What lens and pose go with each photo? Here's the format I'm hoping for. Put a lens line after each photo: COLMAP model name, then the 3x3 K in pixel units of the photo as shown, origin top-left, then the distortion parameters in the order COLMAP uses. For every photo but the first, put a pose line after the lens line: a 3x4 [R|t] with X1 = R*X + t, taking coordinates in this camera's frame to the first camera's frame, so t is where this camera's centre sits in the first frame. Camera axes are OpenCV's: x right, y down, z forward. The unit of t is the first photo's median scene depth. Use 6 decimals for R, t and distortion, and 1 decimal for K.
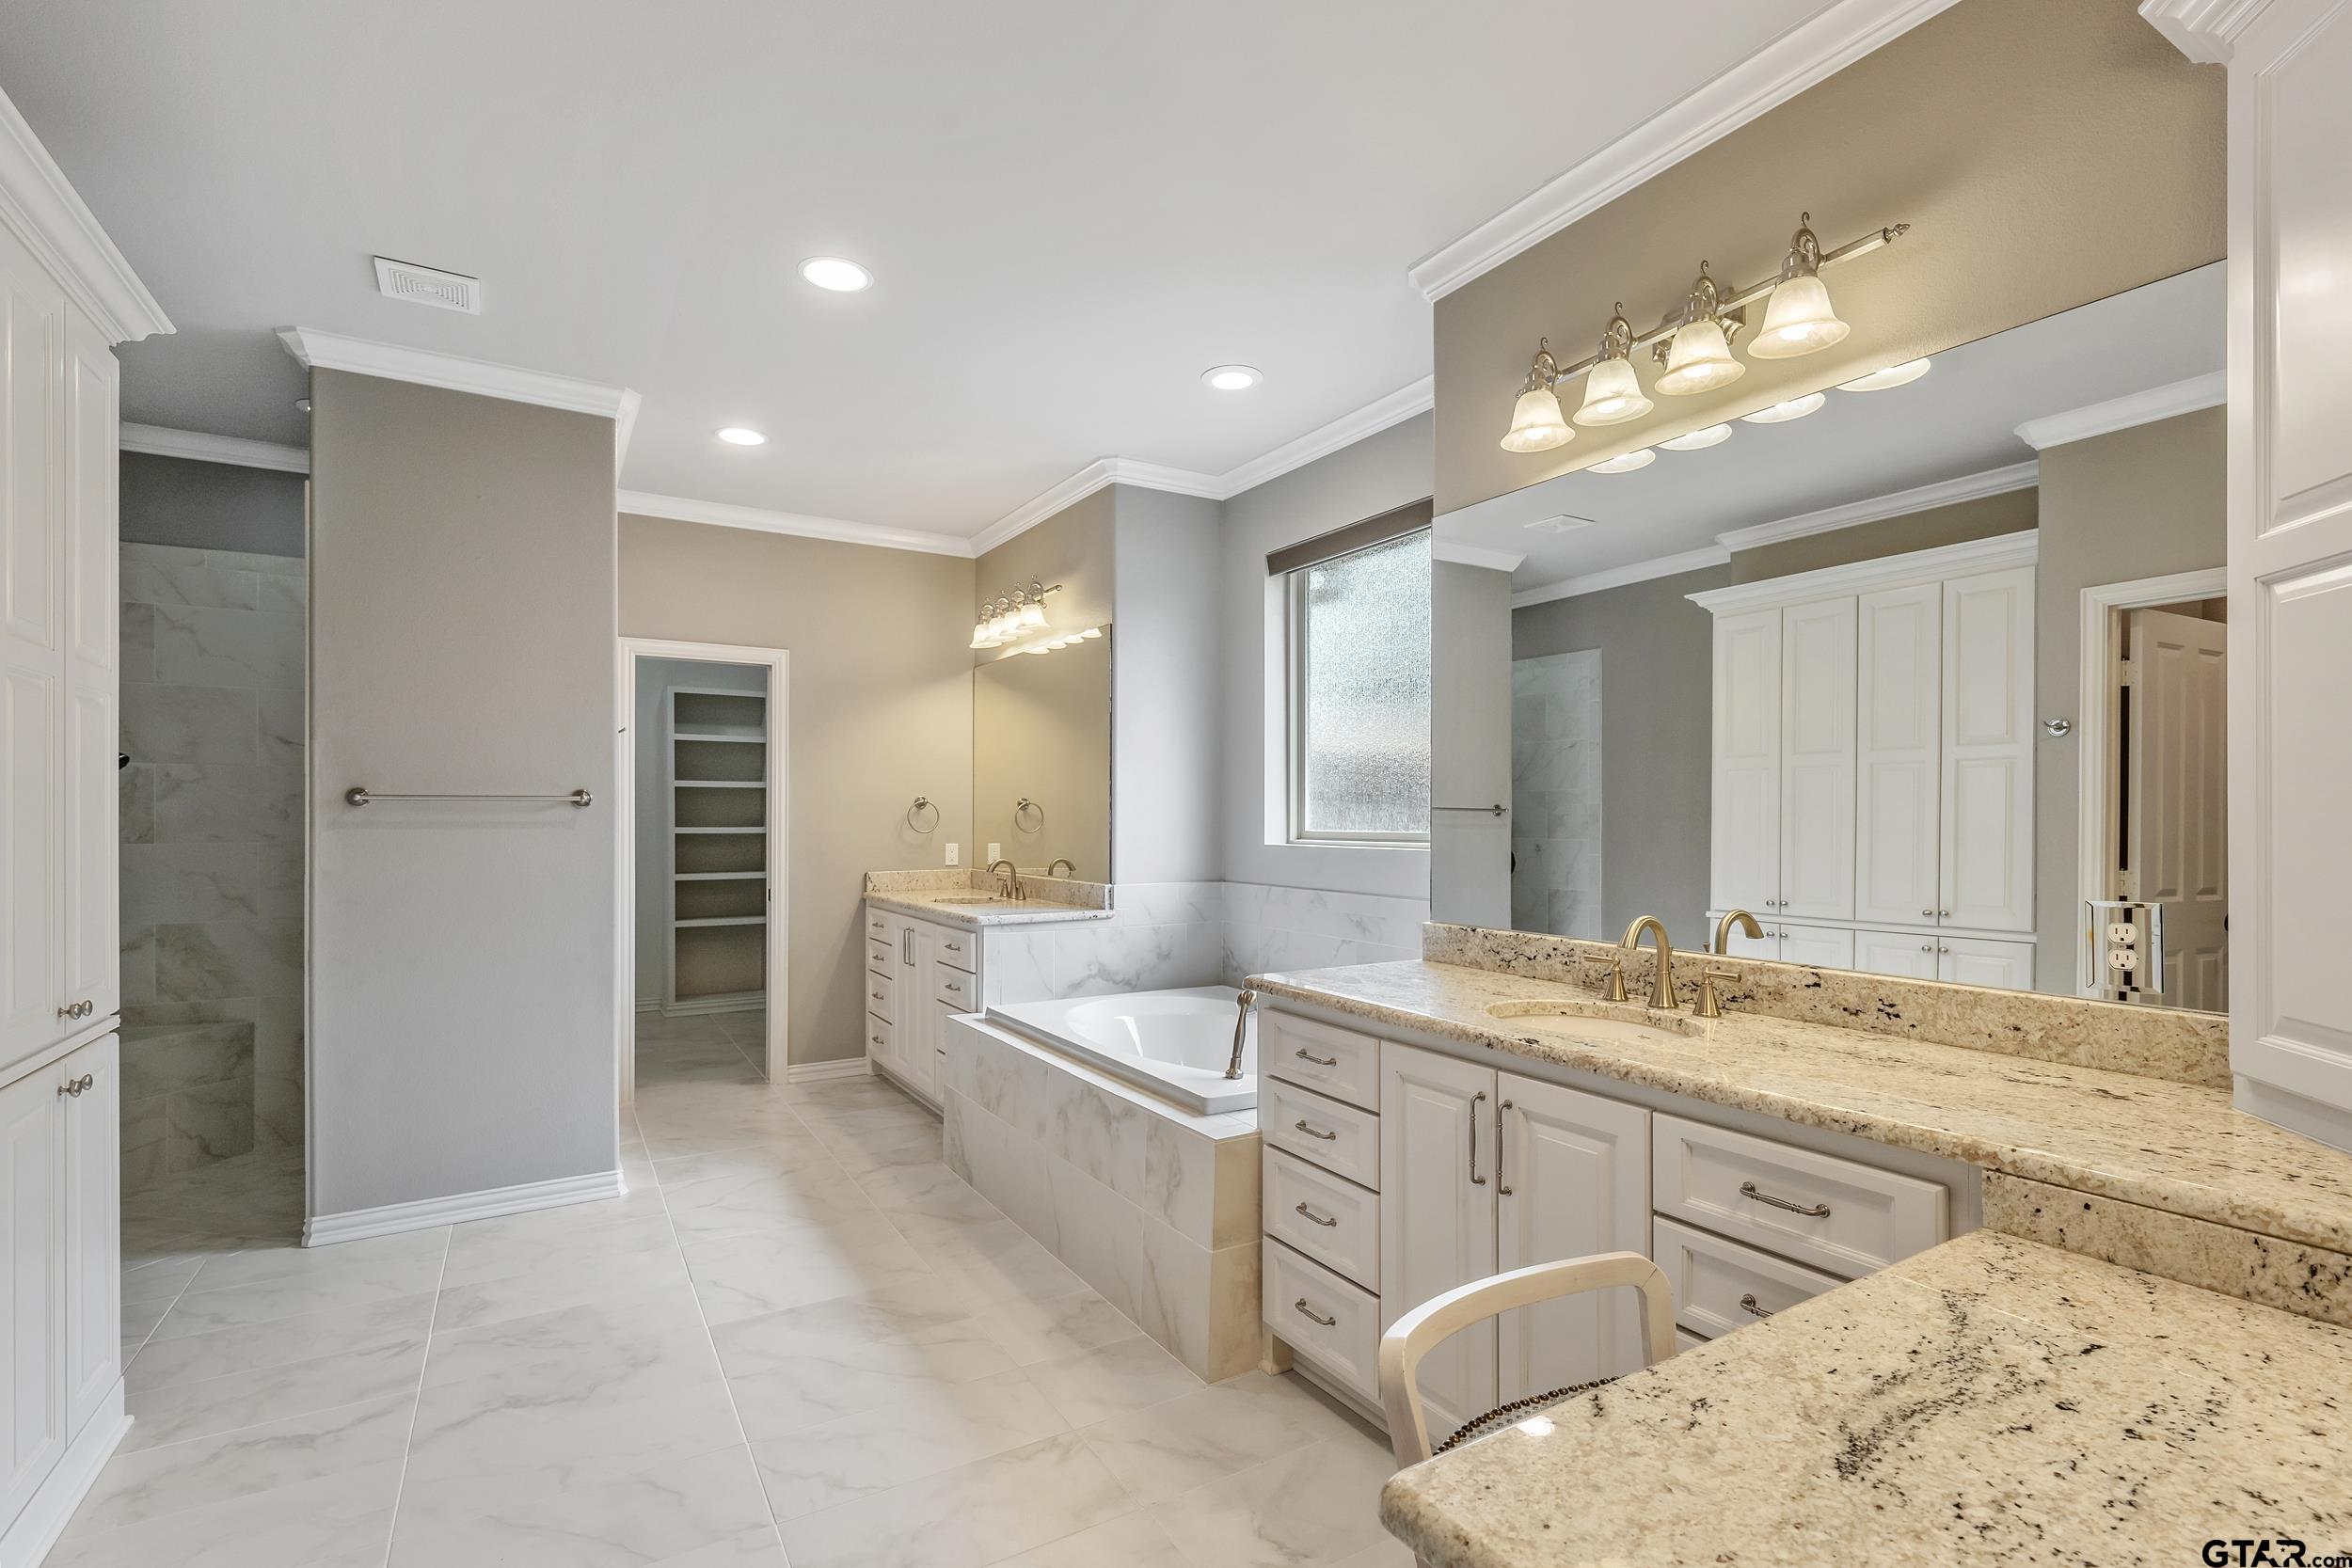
lens RADIAL K [[1050.9, 0, 1171.3], [0, 1050.9, 807.4], [0, 0, 1]] dist [-0.000241, 0.000846]
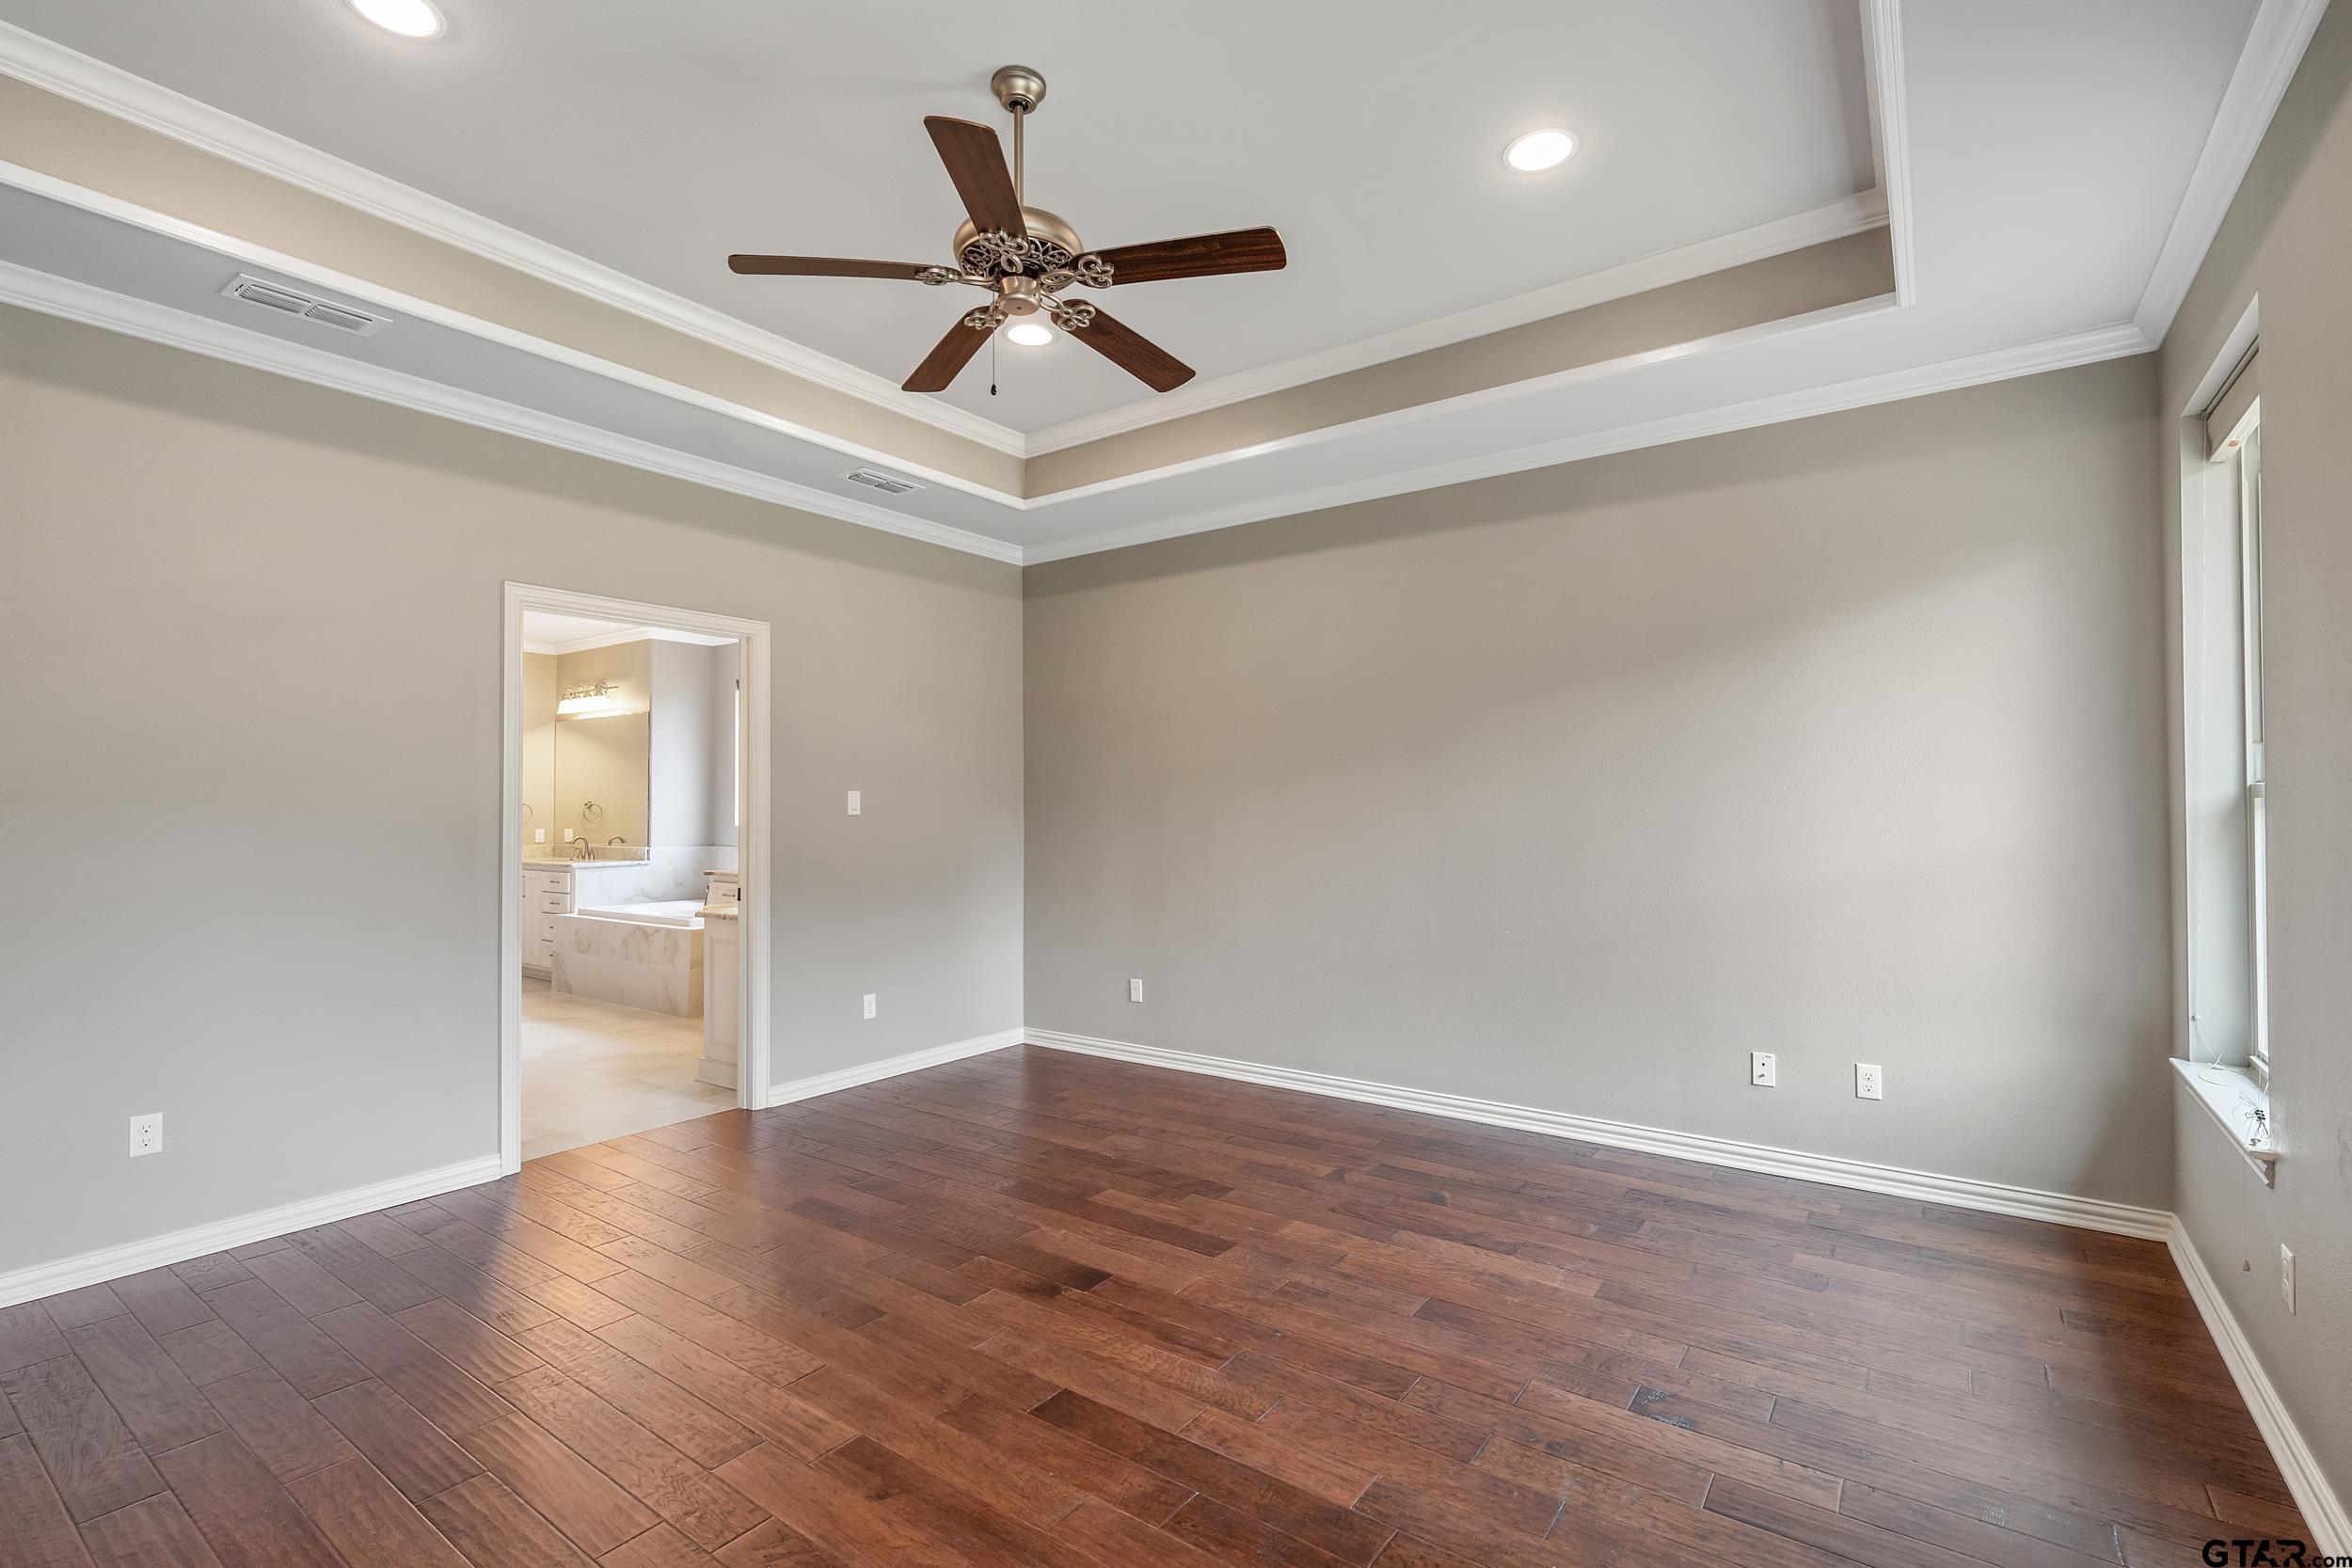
lens RADIAL K [[1050.9, 0, 1179.6], [0, 1050.9, 798.0], [0, 0, 1]] dist [-0.000241, 0.000846]
pose [[0.916727, 0.000506, 0.399514, 0.065454], [0.002409, 0.999974, -0.006794, -0.001259], [-0.399507, 0.007191, 0.916702, -1.153112]]
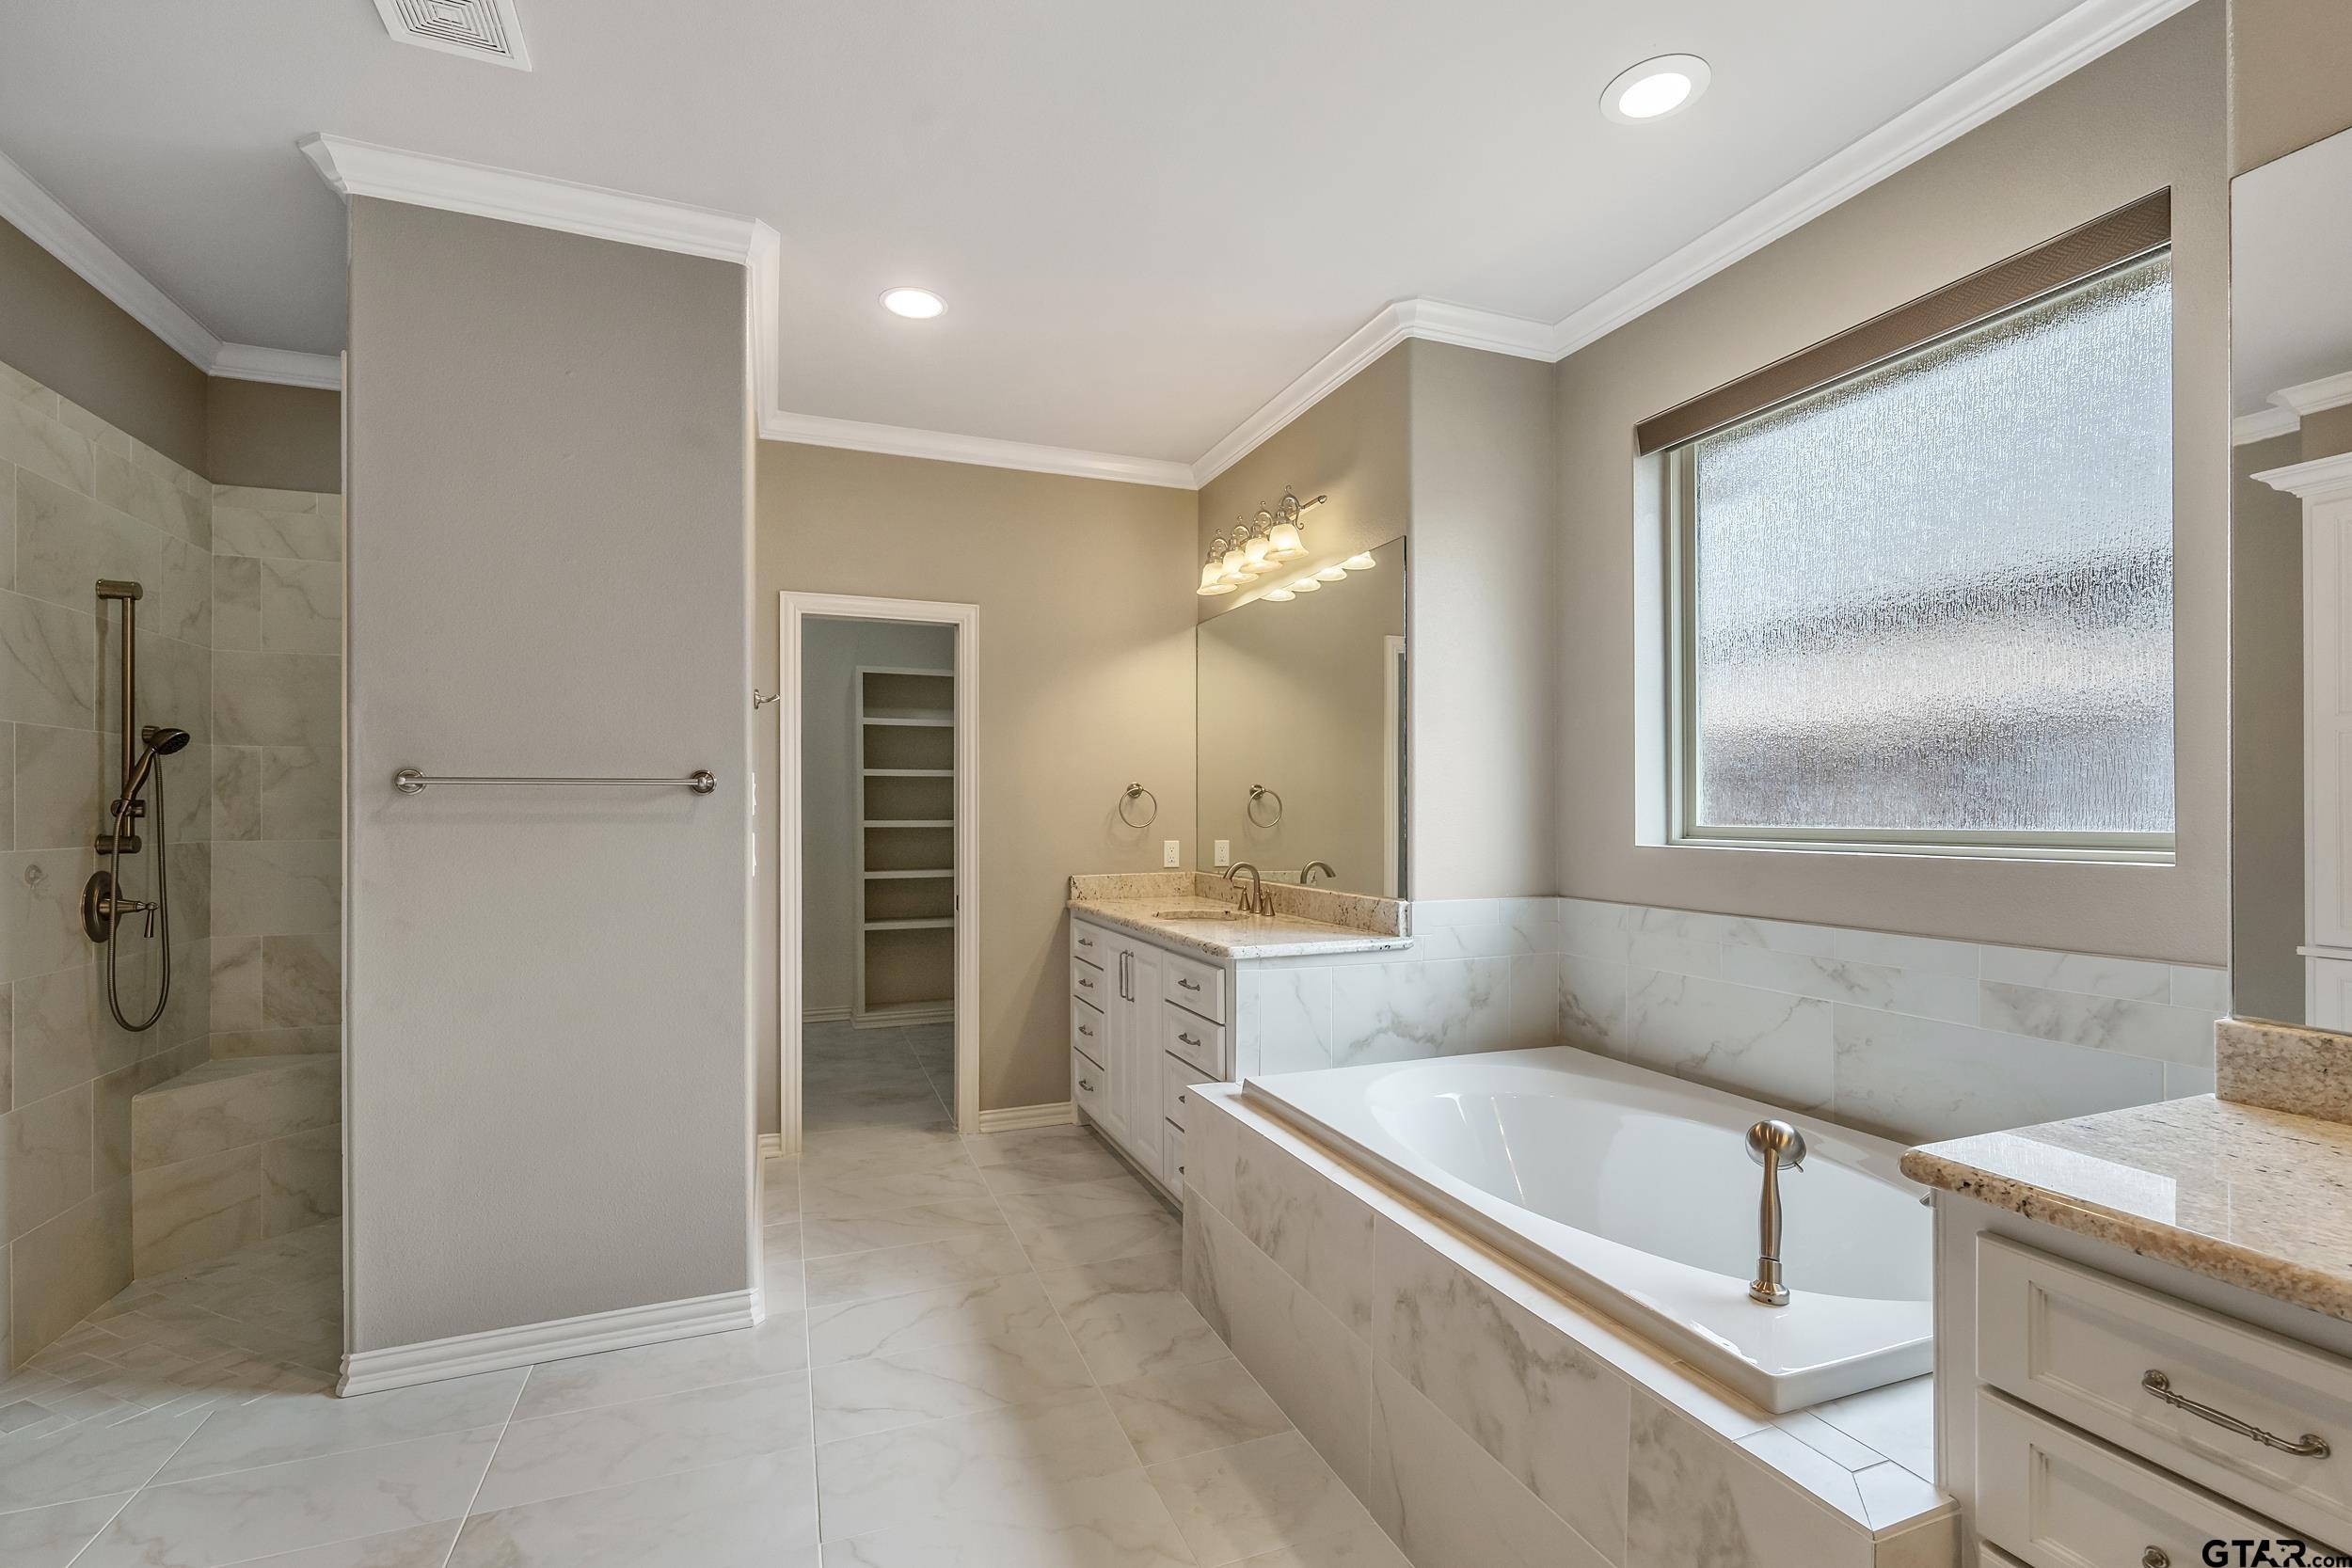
lens RADIAL K [[986.4, 0, 1175.1], [0, 986.4, 799.6], [0, 0, 1]] dist [0.001162, 0.000088]
pose [[0.986437, -0.003778, -0.164095, -0.102835], [0.003584, 0.999992, -0.001480, 0.004876], [0.164099, 0.000872, 0.986443, 0.314921]]
